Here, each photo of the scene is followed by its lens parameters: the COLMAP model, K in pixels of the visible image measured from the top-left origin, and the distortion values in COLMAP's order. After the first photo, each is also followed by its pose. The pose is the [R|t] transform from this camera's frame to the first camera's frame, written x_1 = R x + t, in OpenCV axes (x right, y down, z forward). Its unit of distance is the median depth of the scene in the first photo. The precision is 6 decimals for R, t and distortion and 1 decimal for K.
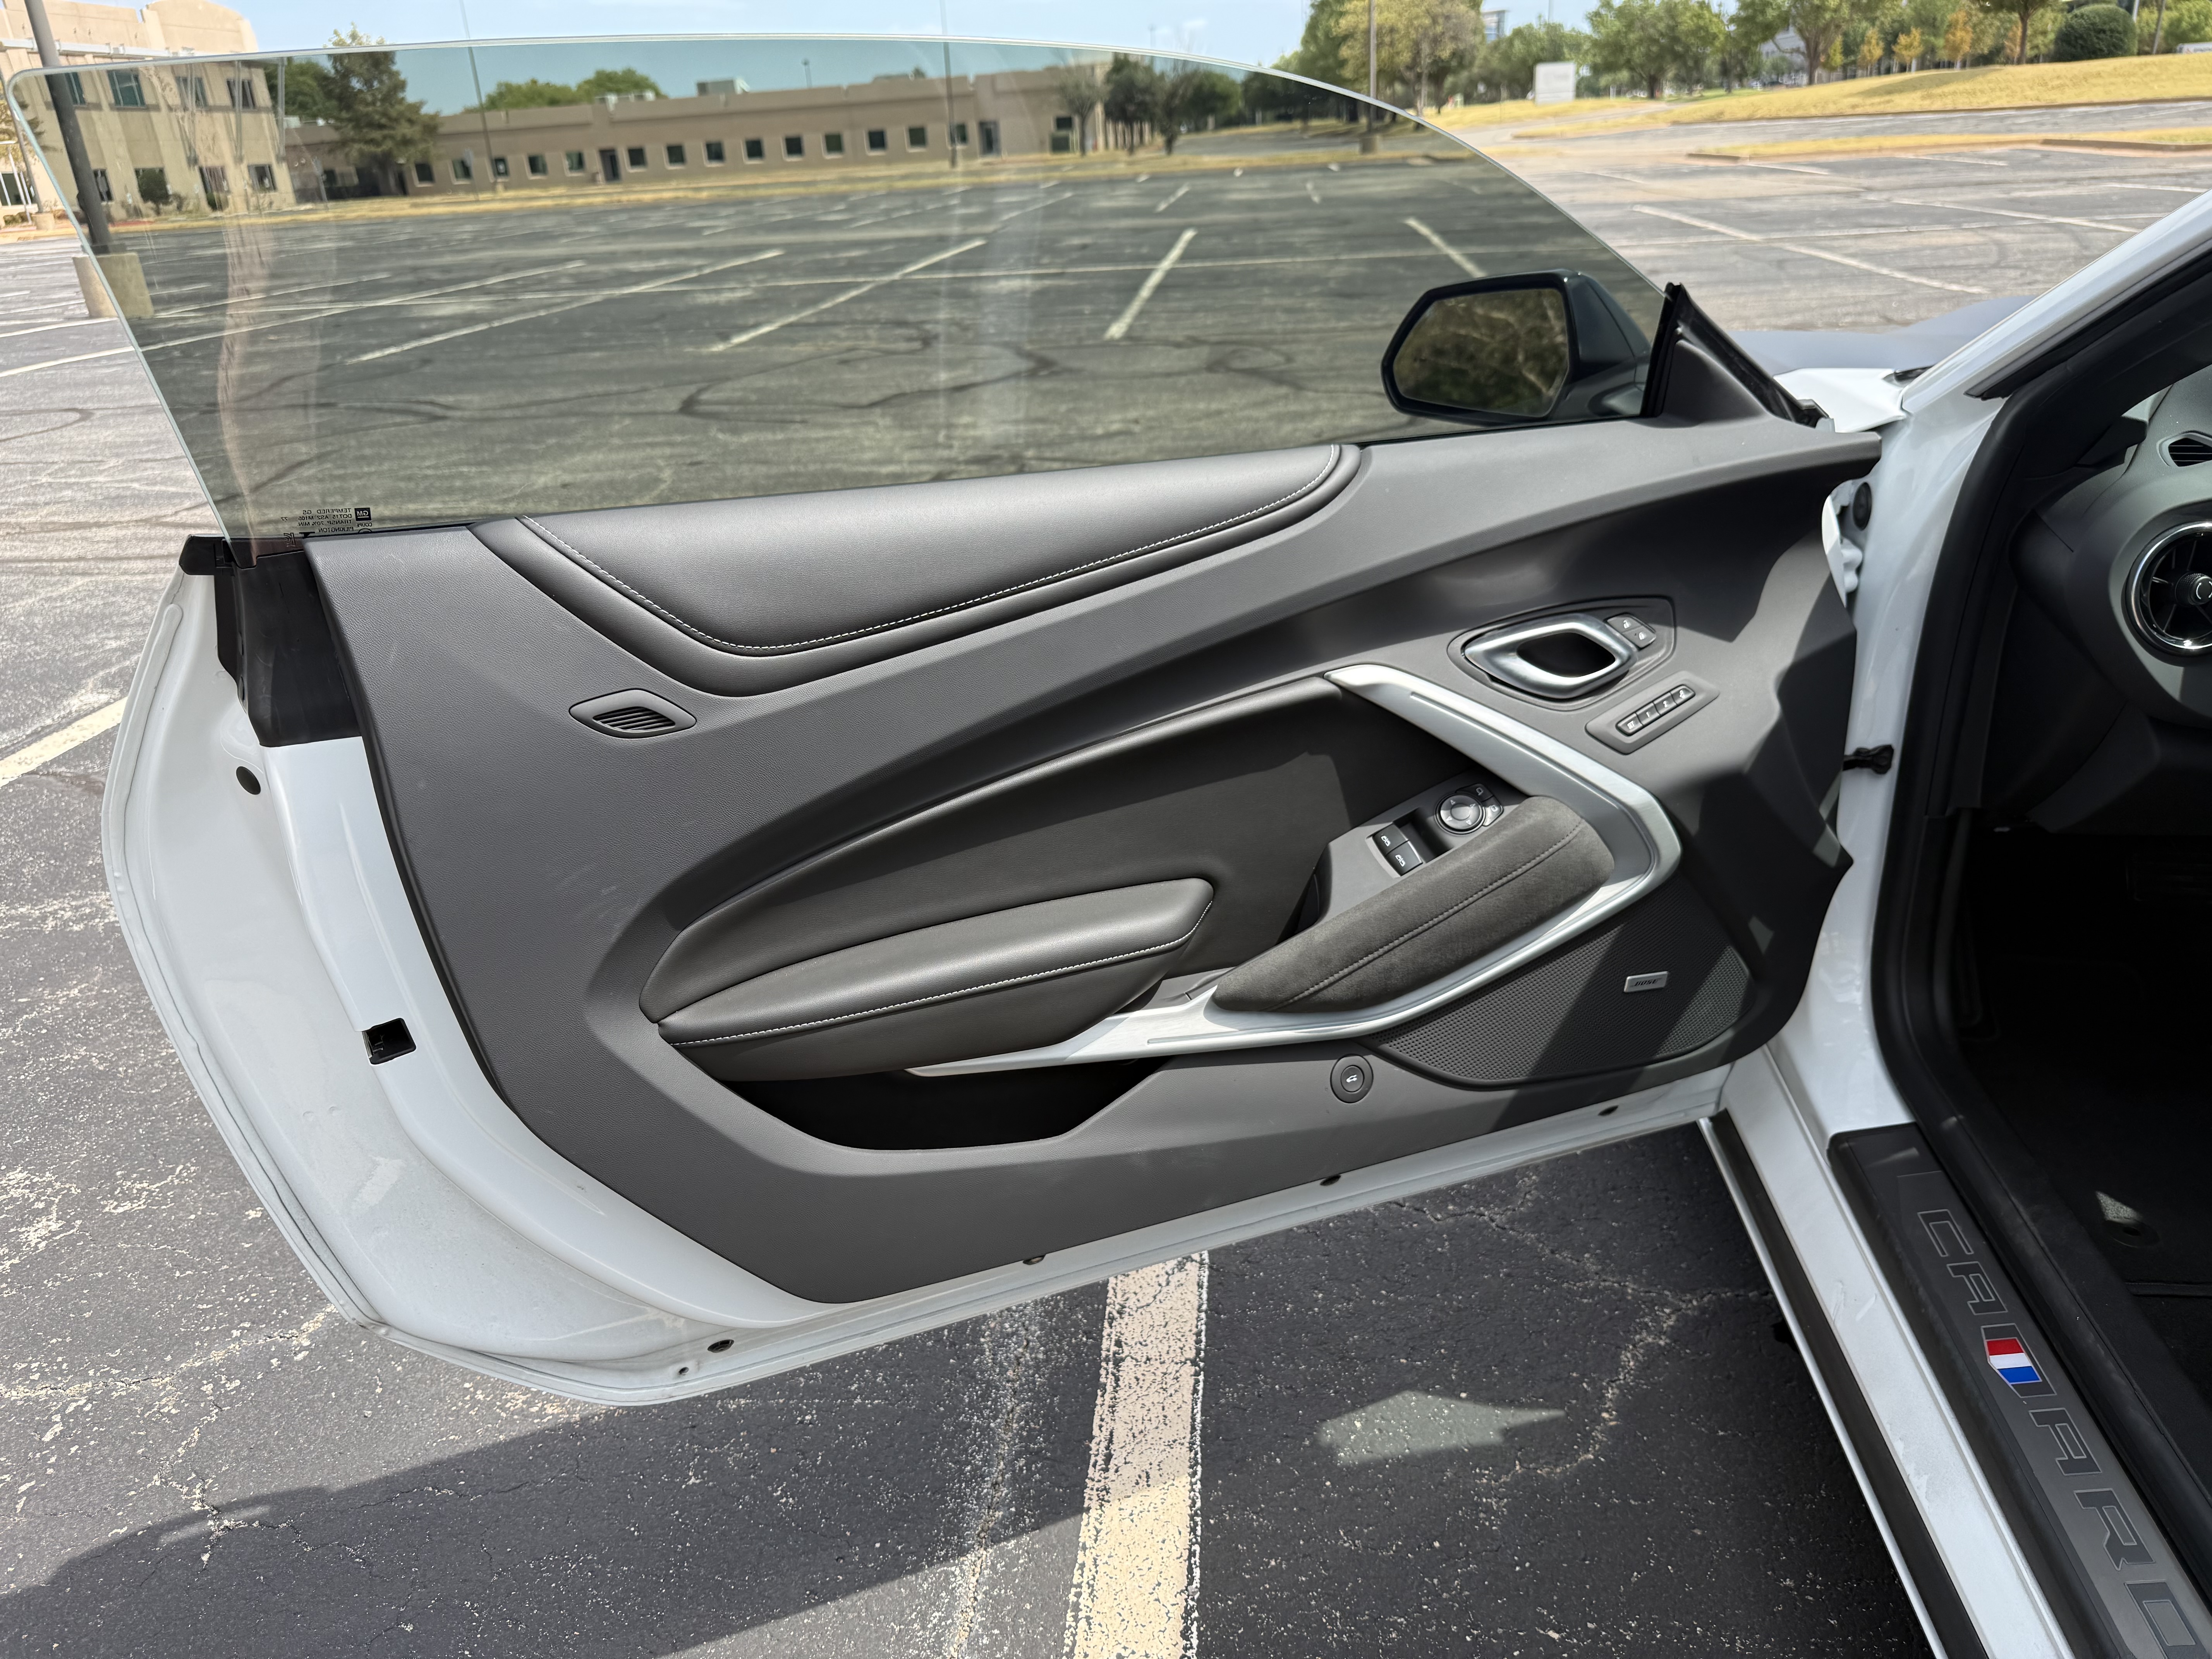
lens RADIAL K [[1589.6, 0, 1101.5], [0, 1589.6, 869.1], [0, 0, 1]] dist [0.015192, -0.024936]
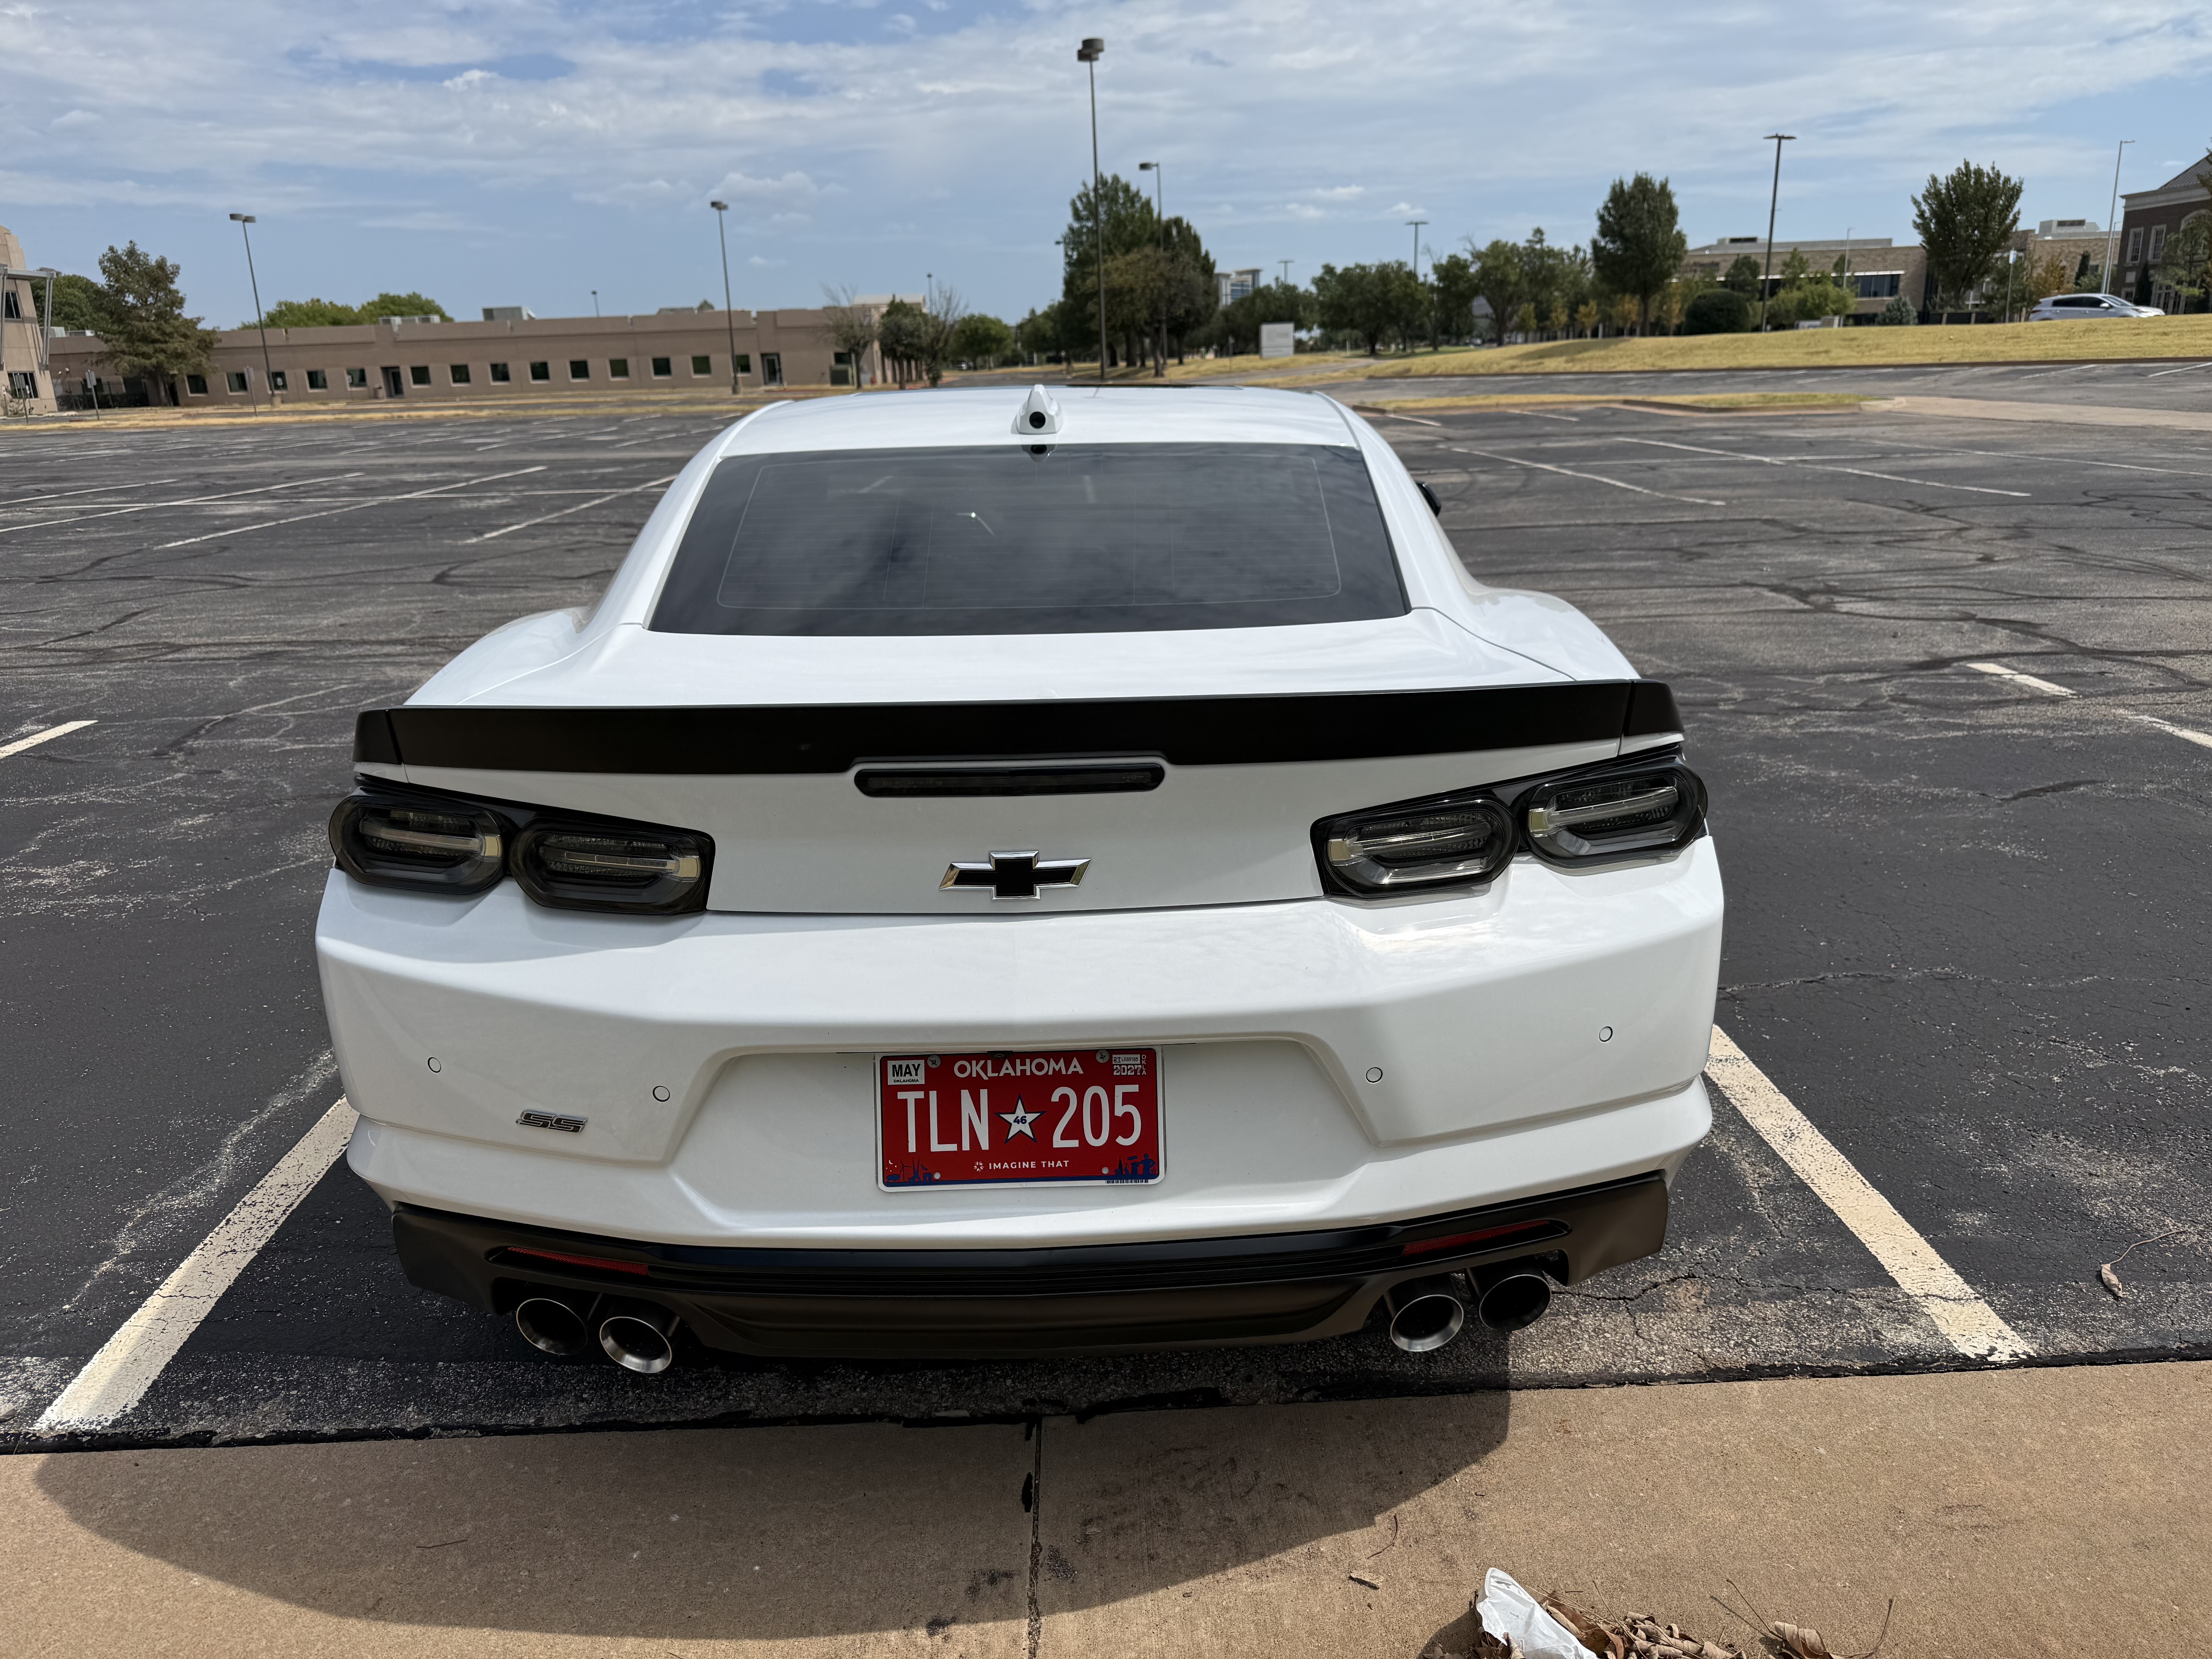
lens RADIAL K [[1531.2, 0, 1123.0], [0, 1531.2, 826.6], [0, 0, 1]] dist [0.012716, -0.021437]
pose [[0.987813, -0.015983, 0.154824, 0.037682], [0.038037, 0.989342, -0.140553, 0.043035], [-0.150928, 0.144729, 0.977893, -0.115585]]
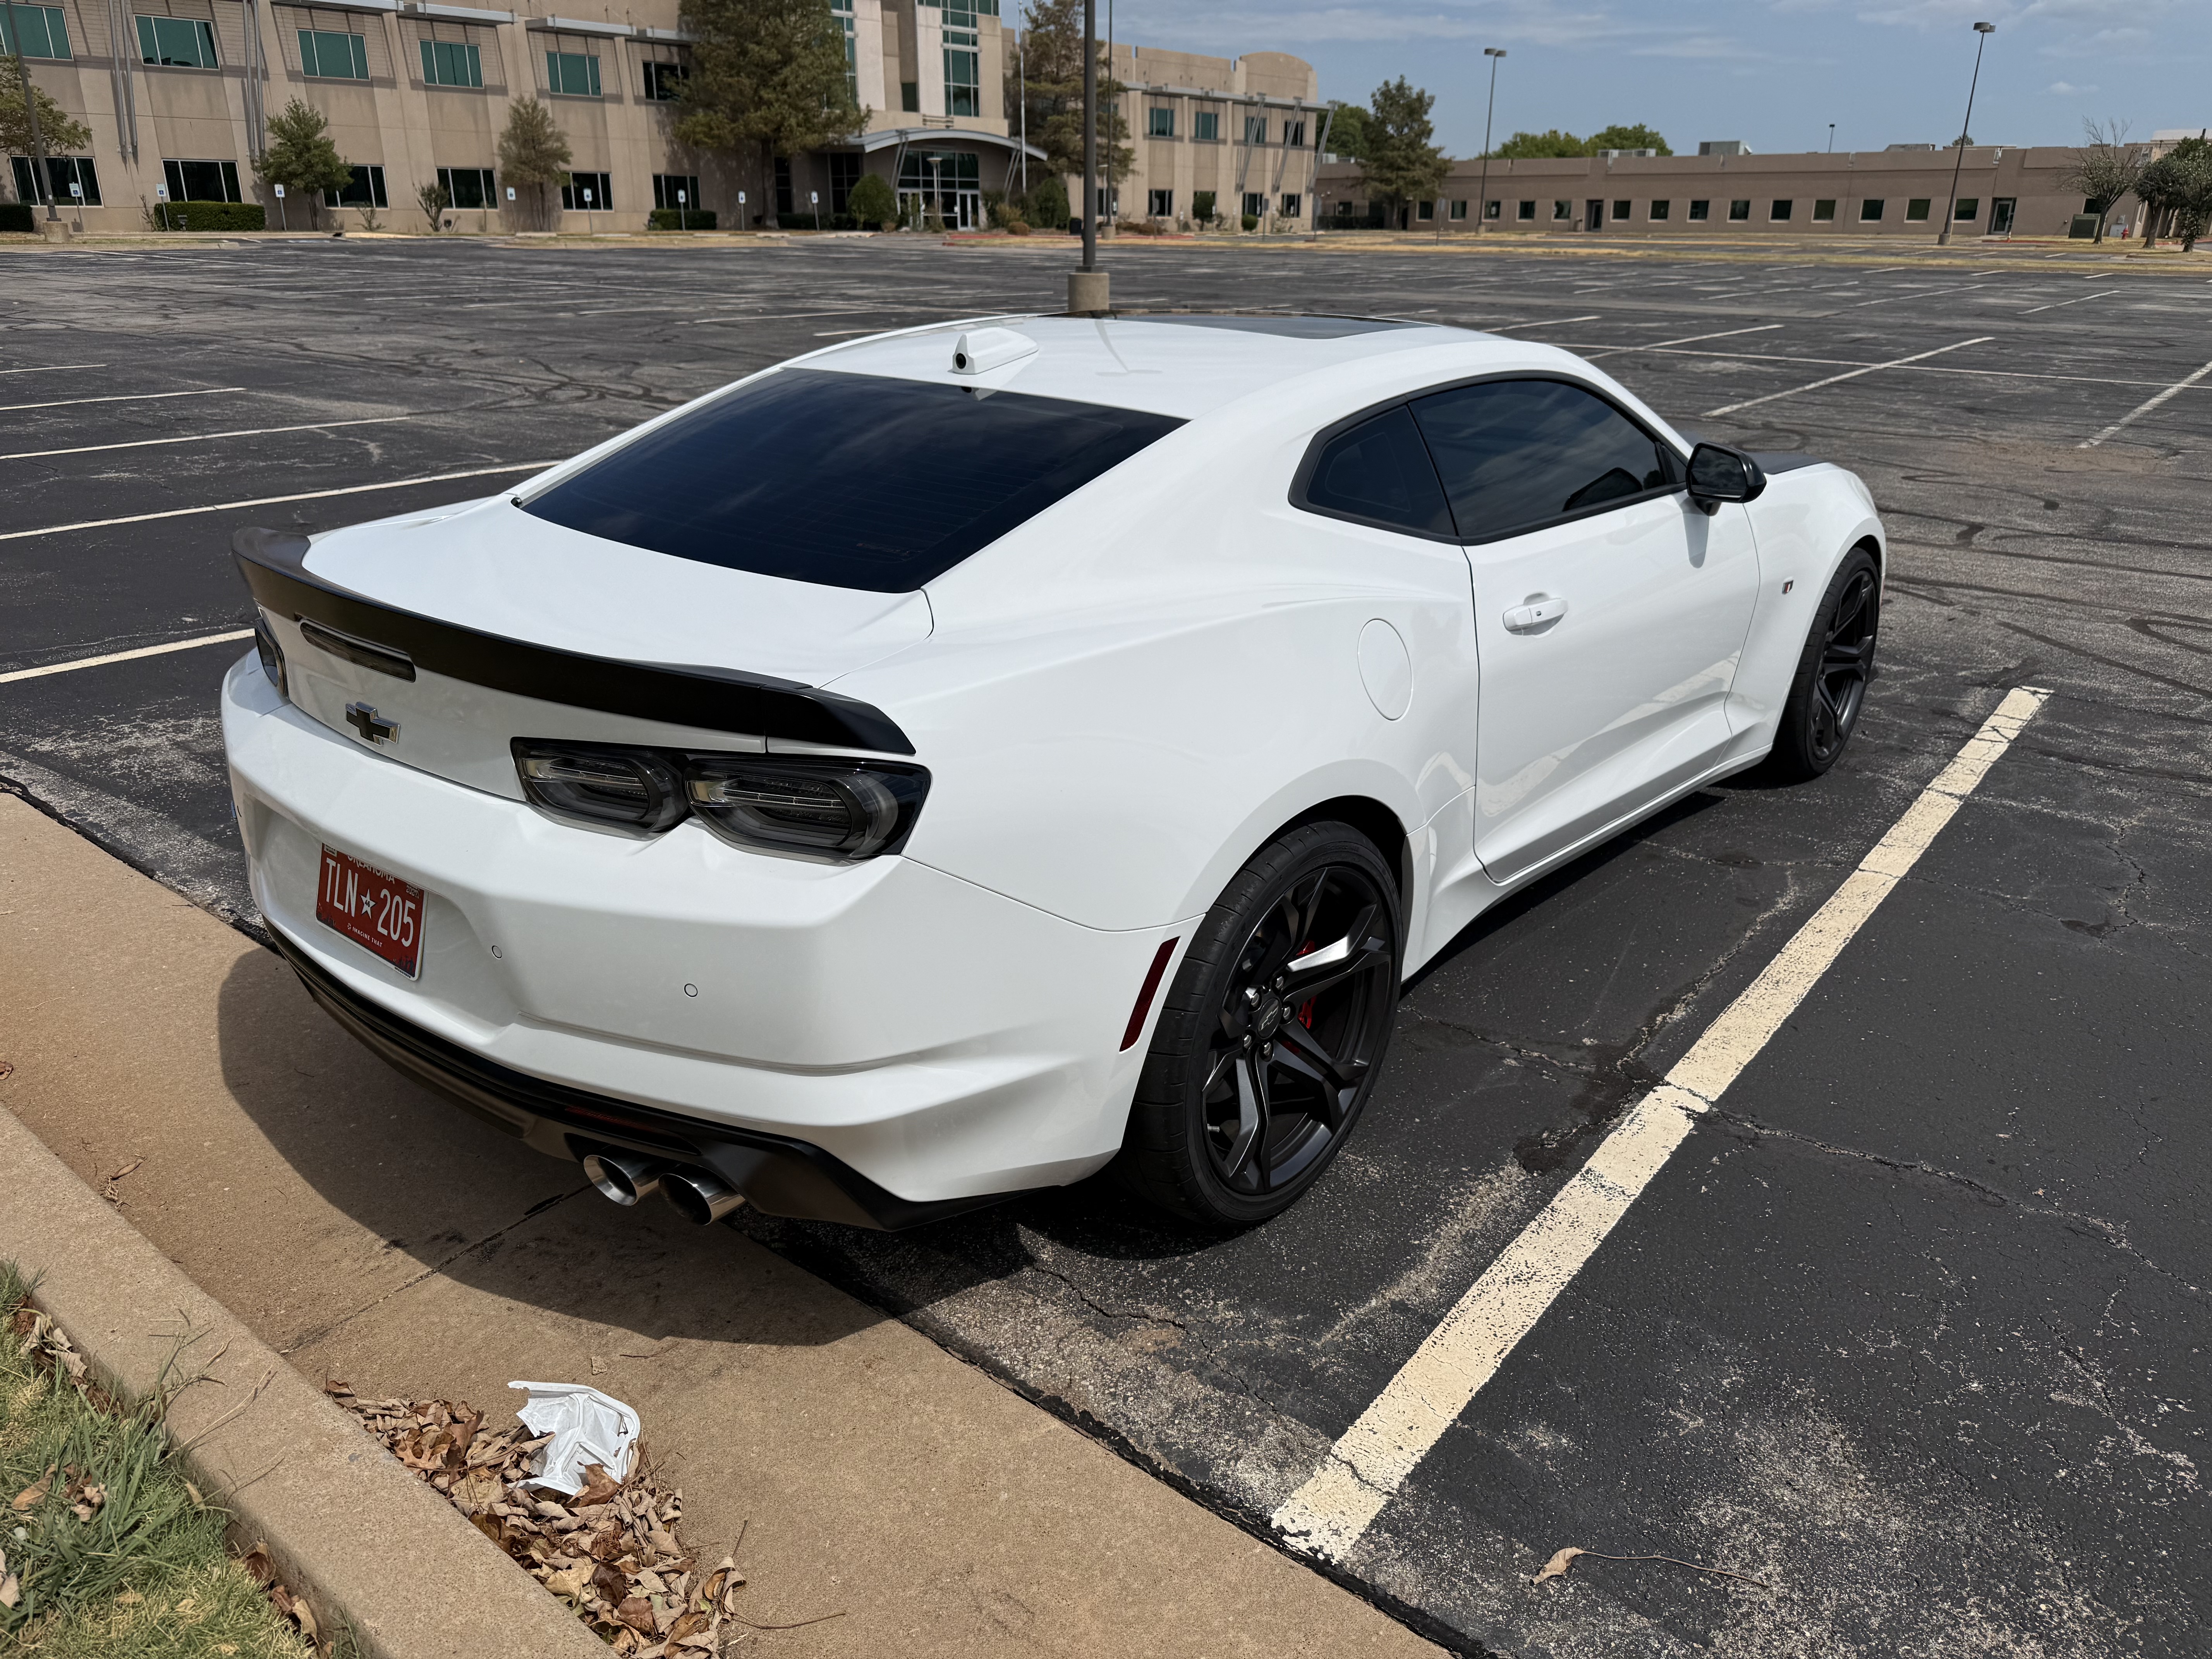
lens RADIAL K [[1540.4, 0, 1142.0], [0, 1540.4, 837.3], [0, 0, 1]] dist [-0.020529, 0.001320]
pose [[0.855562, 0.250739, -0.452929, 0.117975], [-0.264668, 0.963755, 0.033584, 0.028079], [0.444933, 0.091143, 0.890914, -0.108916]]
